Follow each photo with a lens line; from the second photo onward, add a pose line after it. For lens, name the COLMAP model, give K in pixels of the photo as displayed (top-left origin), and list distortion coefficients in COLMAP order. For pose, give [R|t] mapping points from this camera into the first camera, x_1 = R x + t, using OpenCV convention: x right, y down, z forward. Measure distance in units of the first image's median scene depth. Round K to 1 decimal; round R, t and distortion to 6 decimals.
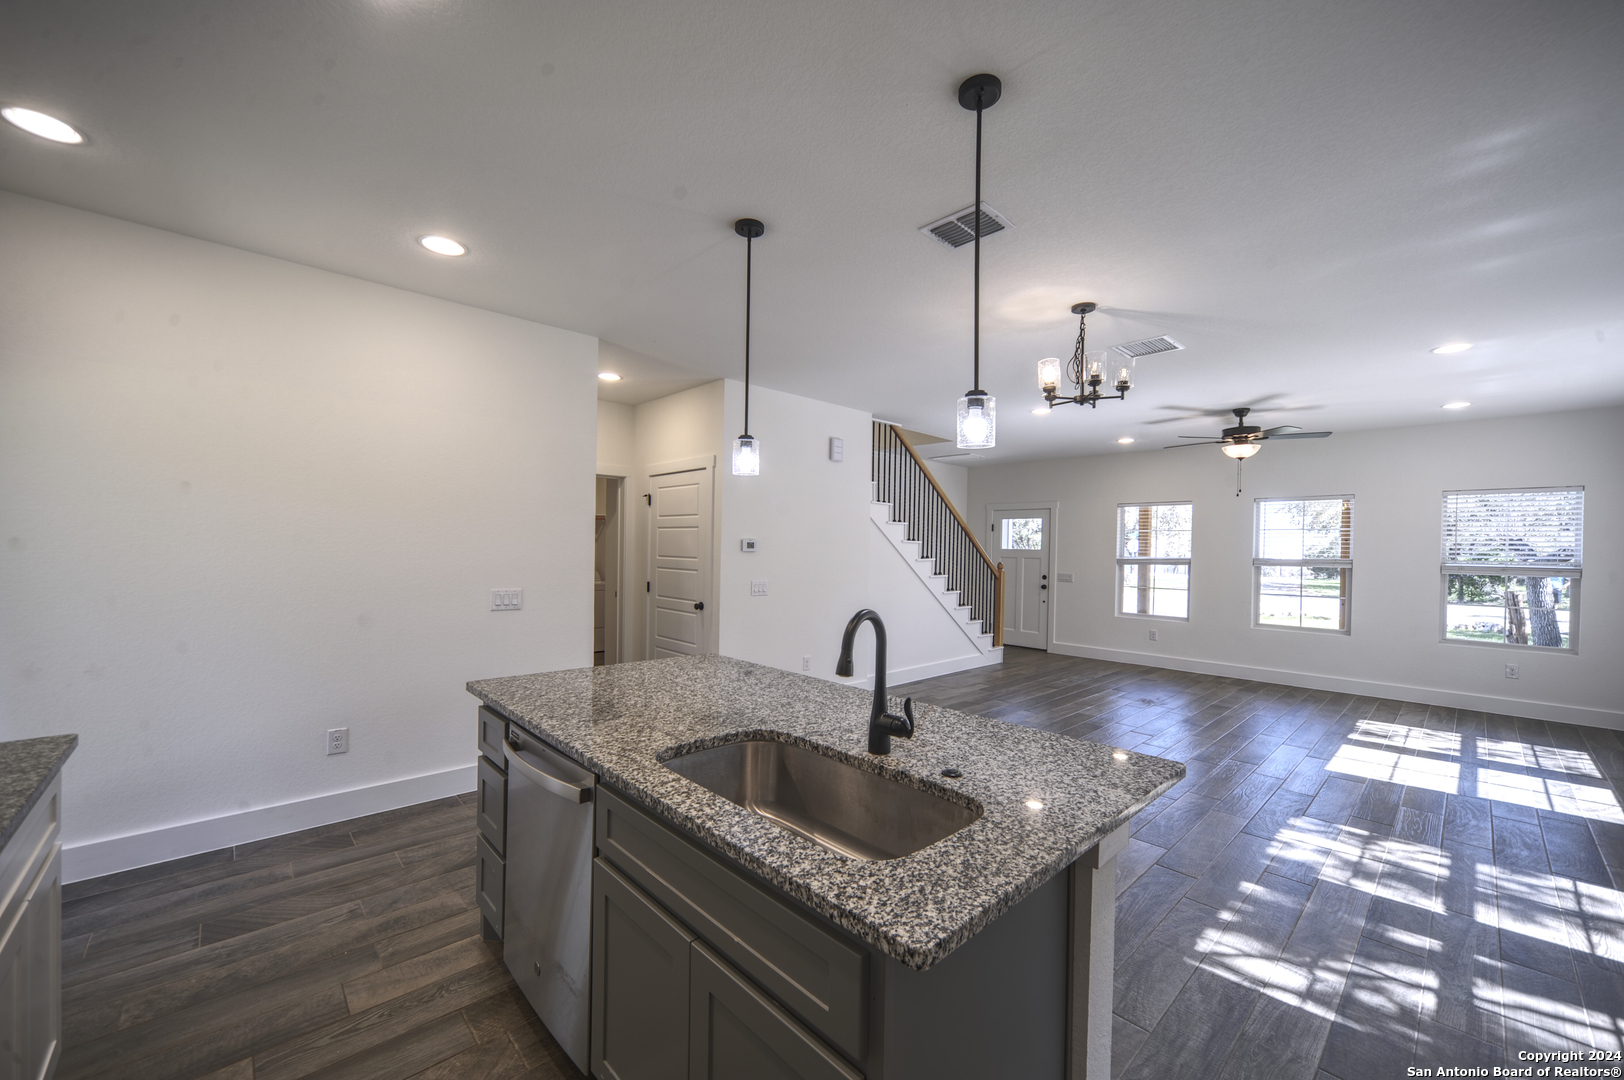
lens RADIAL K [[625.4, 0, 812.7], [0, 625.4, 552.2], [0, 0, 1]] dist [-0.006694, 0.000925]
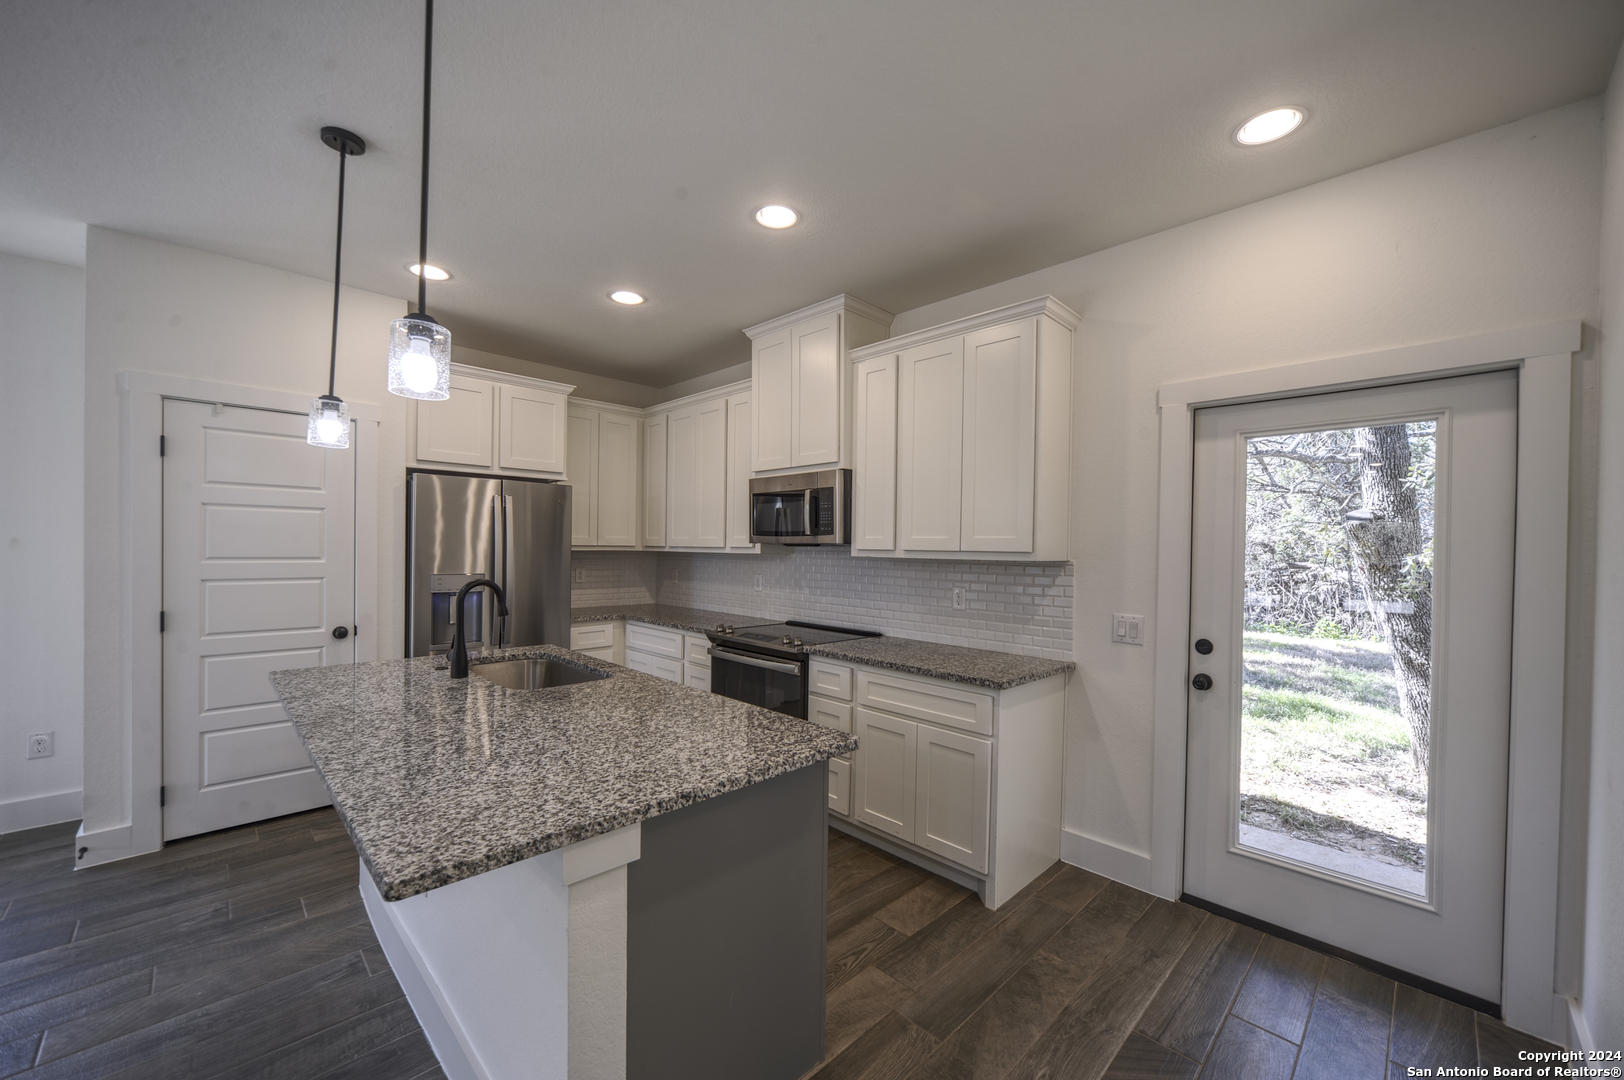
lens RADIAL K [[625.4, 0, 812.7], [0, 625.4, 552.2], [0, 0, 1]] dist [-0.006694, 0.000925]
pose [[-0.999195, -0.032802, -0.023114, -0.380537], [-0.033135, 0.999350, 0.014185, -0.014504], [0.022634, 0.014939, -0.999632, 1.384612]]
